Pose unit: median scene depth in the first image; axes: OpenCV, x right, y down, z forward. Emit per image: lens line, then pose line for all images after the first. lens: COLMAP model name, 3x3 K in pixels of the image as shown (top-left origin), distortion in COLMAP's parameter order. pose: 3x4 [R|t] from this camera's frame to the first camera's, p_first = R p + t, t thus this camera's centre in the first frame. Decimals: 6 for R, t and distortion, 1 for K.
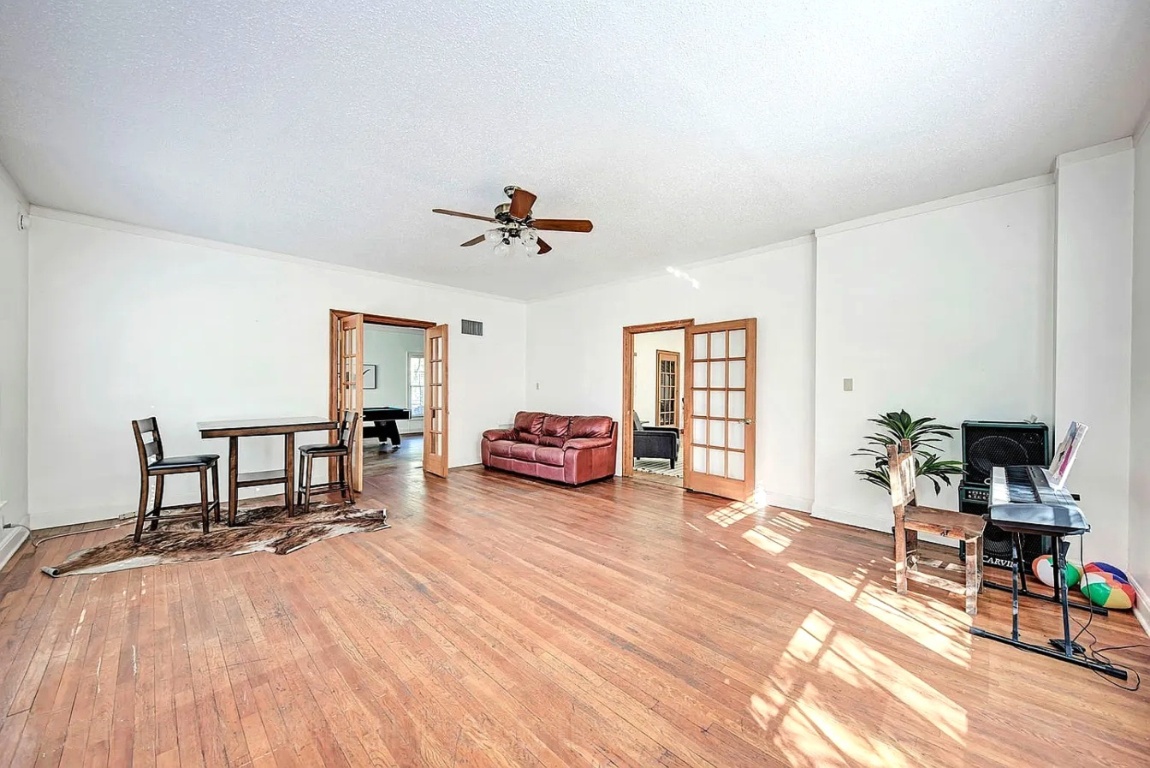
lens RADIAL K [[415.7, 0, 573.0], [0, 415.7, 390.1], [0, 0, 1]] dist [-0.000604, -0.000157]
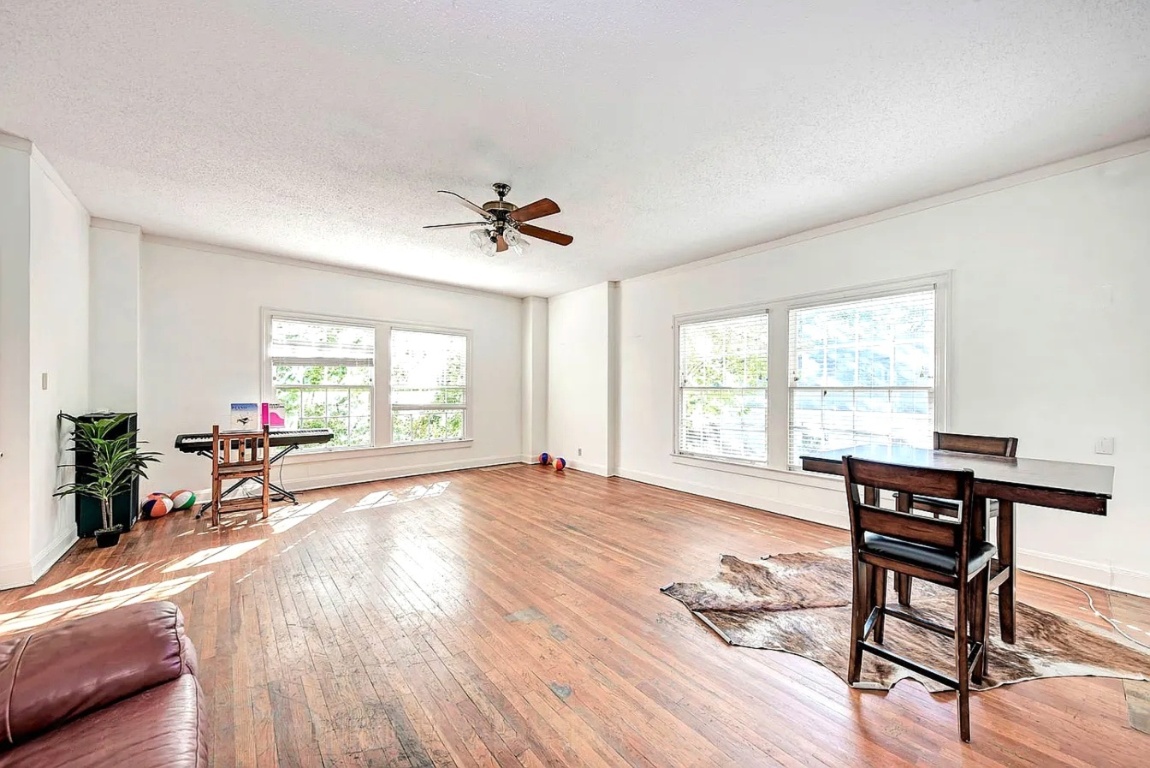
lens RADIAL K [[415.7, 0, 573.0], [0, 415.7, 390.1], [0, 0, 1]] dist [-0.000604, -0.000157]
pose [[-0.995357, -0.010614, 0.095667, -0.423221], [-0.009803, 0.999912, 0.008944, -0.014331], [-0.095753, 0.007965, -0.995373, 2.027867]]
